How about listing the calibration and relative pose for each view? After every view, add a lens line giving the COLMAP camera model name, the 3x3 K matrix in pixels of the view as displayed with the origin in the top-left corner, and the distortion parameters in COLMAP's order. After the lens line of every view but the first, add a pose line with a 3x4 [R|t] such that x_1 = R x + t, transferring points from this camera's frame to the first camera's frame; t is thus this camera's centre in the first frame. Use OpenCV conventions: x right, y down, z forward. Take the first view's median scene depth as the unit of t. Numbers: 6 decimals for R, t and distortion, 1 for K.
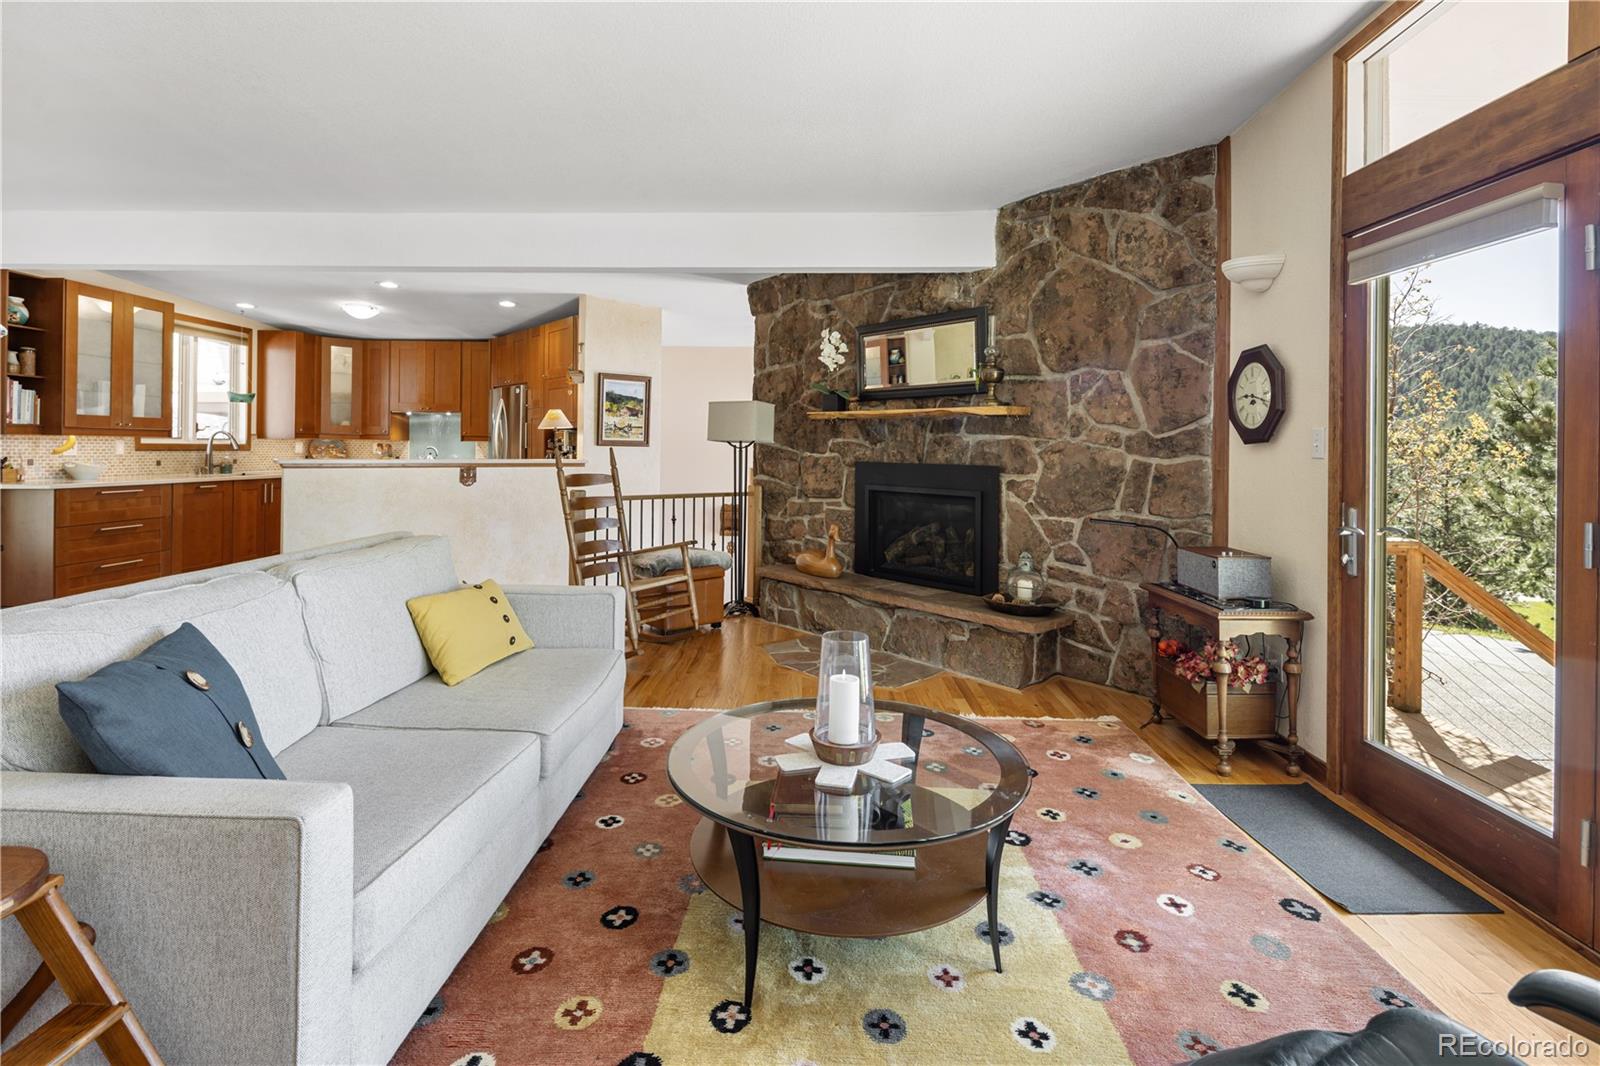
lens RADIAL K [[773.7, 0, 790.1], [0, 773.7, 450.7], [0, 0, 1]] dist [0.001784, -0.003509]
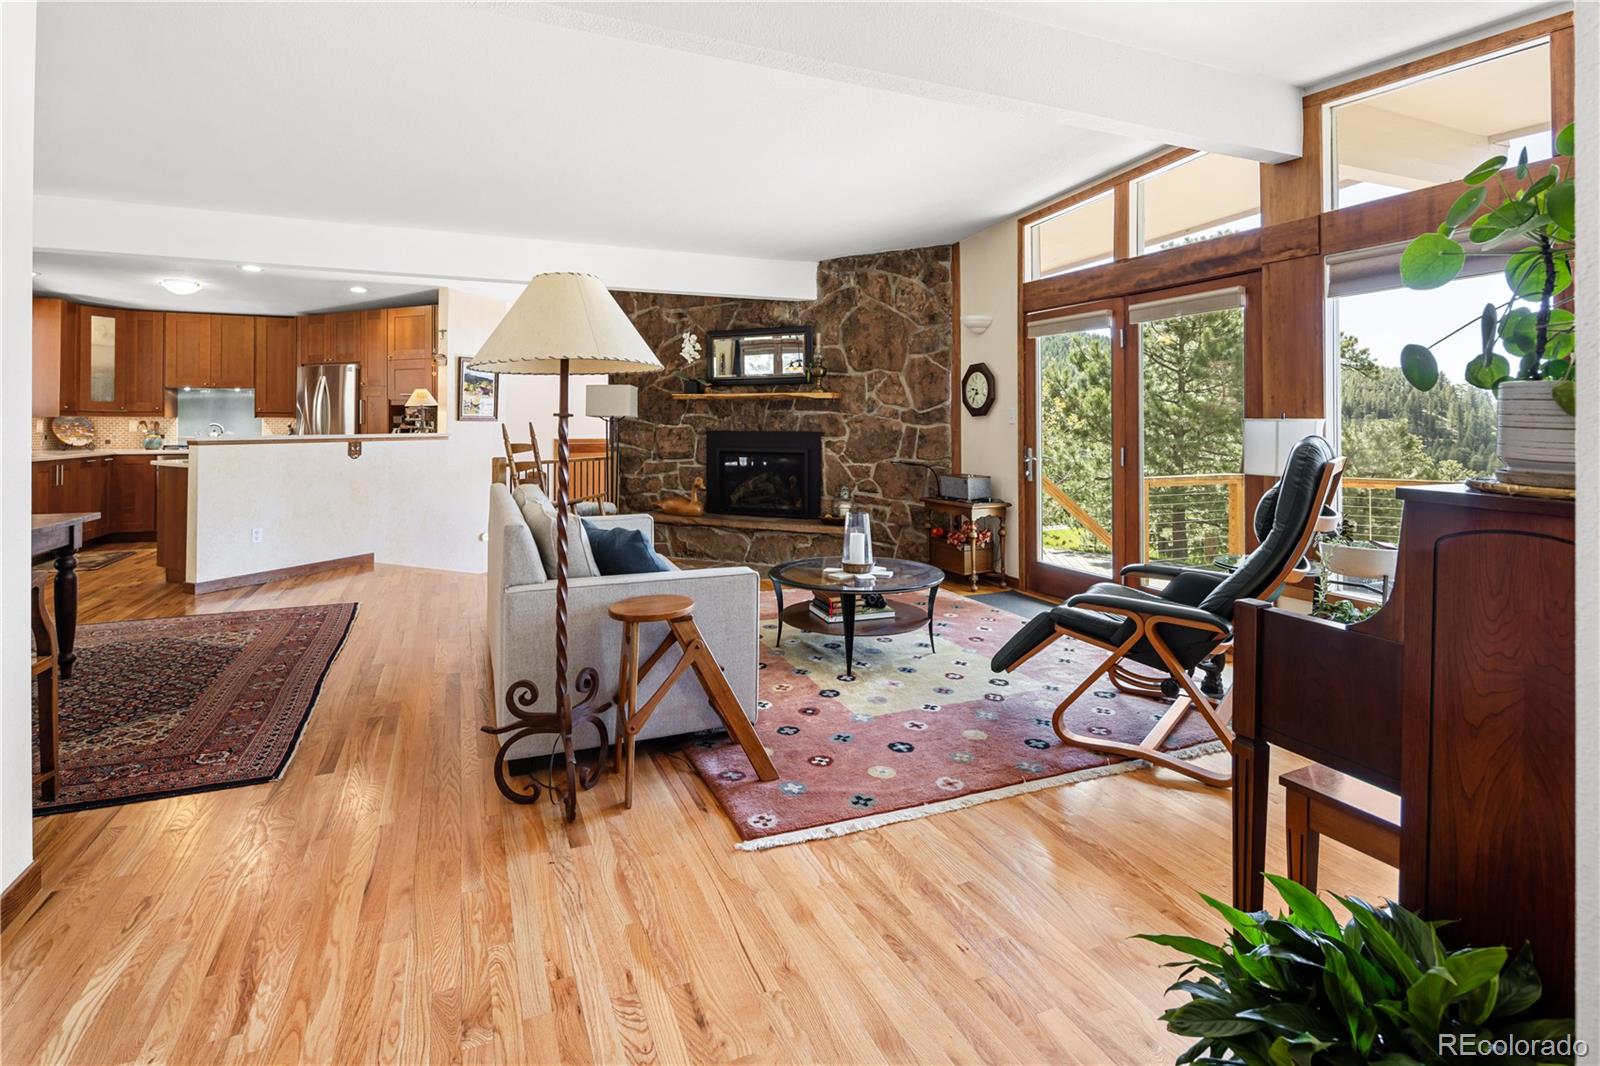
lens RADIAL K [[773.7, 0, 788.8], [0, 773.7, 417.3], [0, 0, 1]] dist [0.001784, -0.003509]
pose [[0.908012, -0.008537, 0.418856, -0.396960], [0.010709, 0.999939, -0.002834, -0.004418], [-0.418806, 0.007059, 0.908048, -0.329156]]
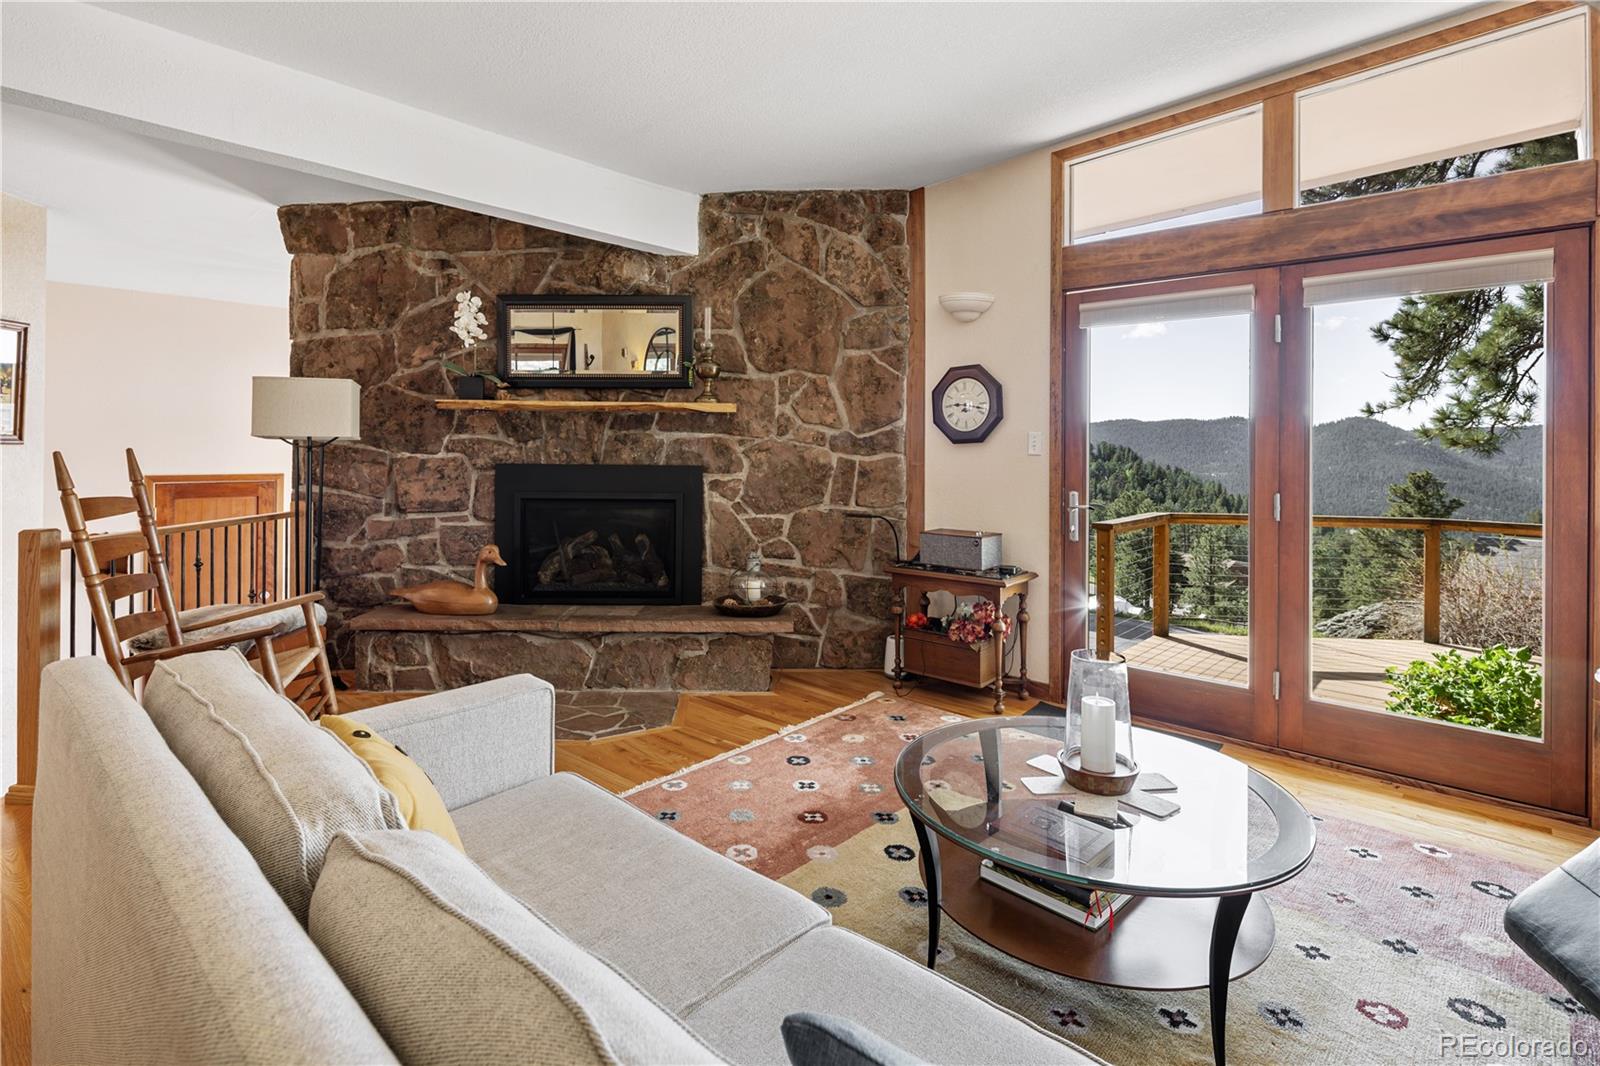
lens RADIAL K [[773.7, 0, 782.4], [0, 773.7, 448.3], [0, 0, 1]] dist [0.001784, -0.003509]
pose [[0.649061, -0.006898, 0.760705, -0.370768], [0.002403, 0.999972, 0.007016, -0.007352], [-0.760732, -0.002726, 0.649060, 0.289414]]
